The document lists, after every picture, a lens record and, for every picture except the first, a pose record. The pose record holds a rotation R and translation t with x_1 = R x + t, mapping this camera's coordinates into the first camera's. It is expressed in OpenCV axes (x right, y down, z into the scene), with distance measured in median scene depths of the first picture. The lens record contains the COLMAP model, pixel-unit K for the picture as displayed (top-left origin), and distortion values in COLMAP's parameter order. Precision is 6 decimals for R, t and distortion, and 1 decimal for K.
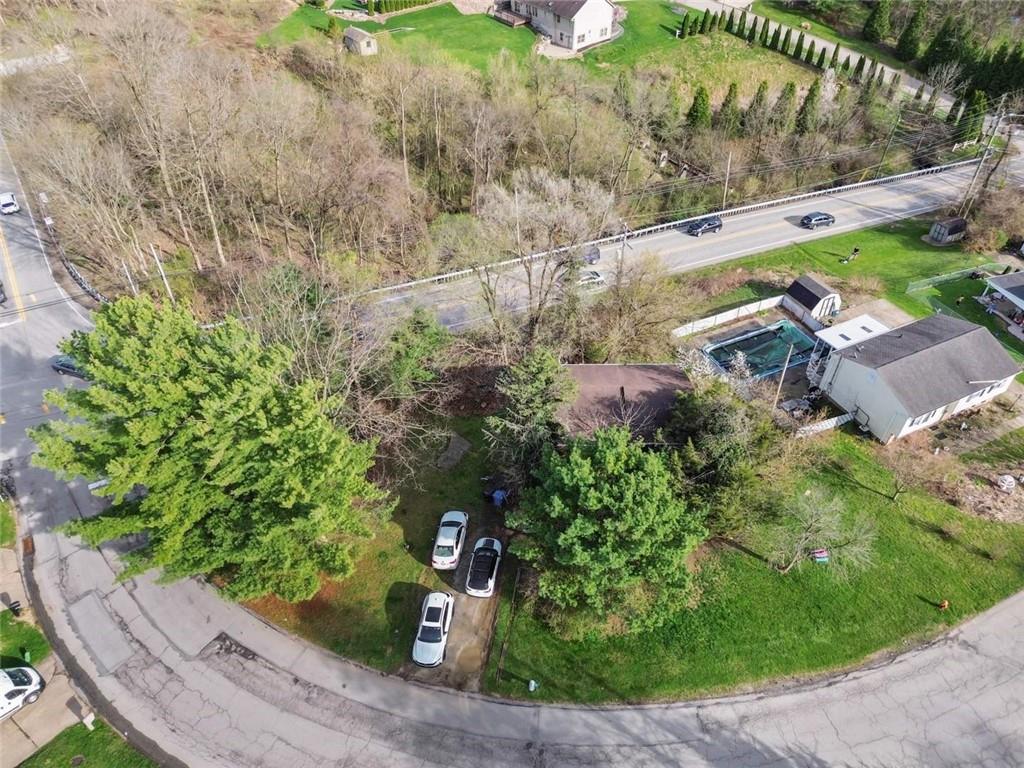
lens RADIAL K [[735.5, 0, 512.0], [0, 735.5, 384.0], [0, 0, 1]] dist [0.077956, -0.077265]
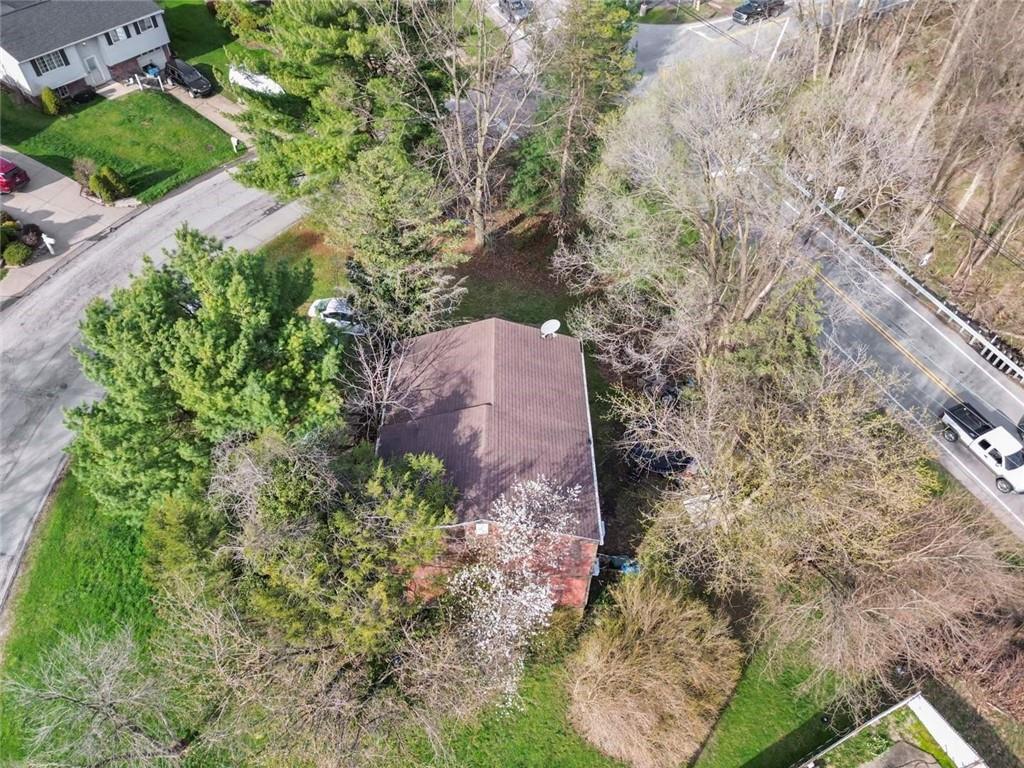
lens RADIAL K [[735.5, 0, 512.0], [0, 735.5, 384.0], [0, 0, 1]] dist [0.077956, -0.077265]
pose [[-0.010607, 0.734087, -0.678973, 0.594411], [-0.686006, 0.488679, 0.539063, -0.358645], [0.727518, 0.471498, 0.498405, 0.881672]]
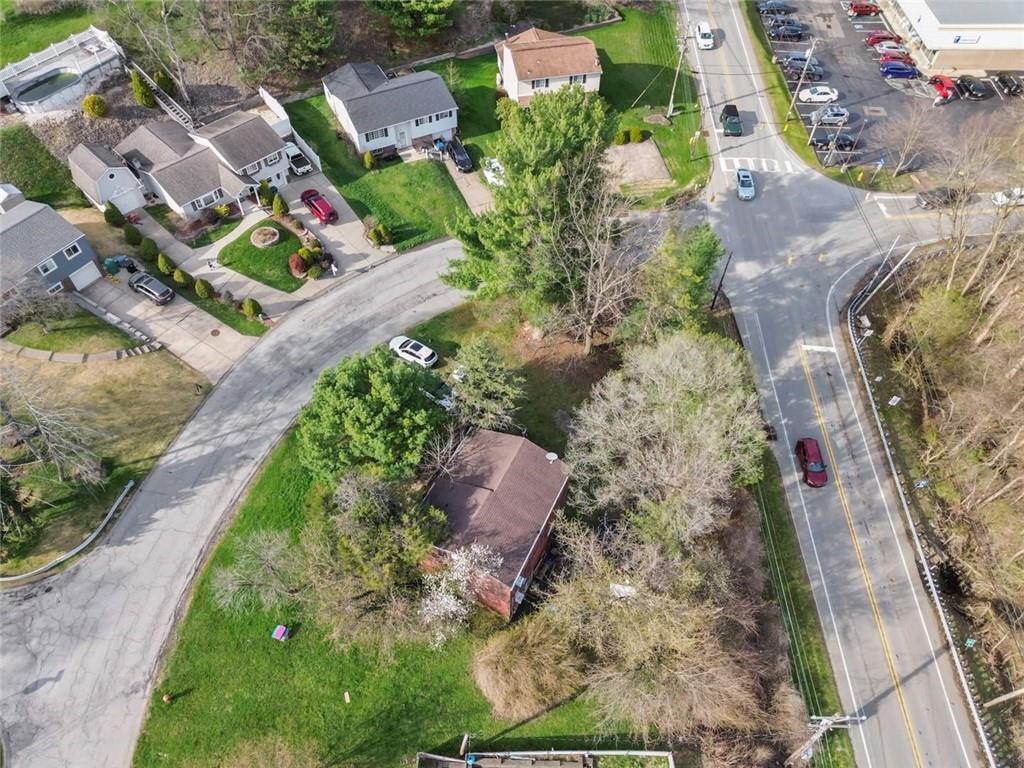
lens RADIAL K [[735.5, 0, 512.0], [0, 735.5, 384.0], [0, 0, 1]] dist [0.077956, -0.077265]
pose [[-0.452109, 0.696300, -0.557461, 0.679227], [-0.616476, 0.207756, 0.759470, -0.904288], [0.644636, 0.687025, 0.335323, 0.719455]]
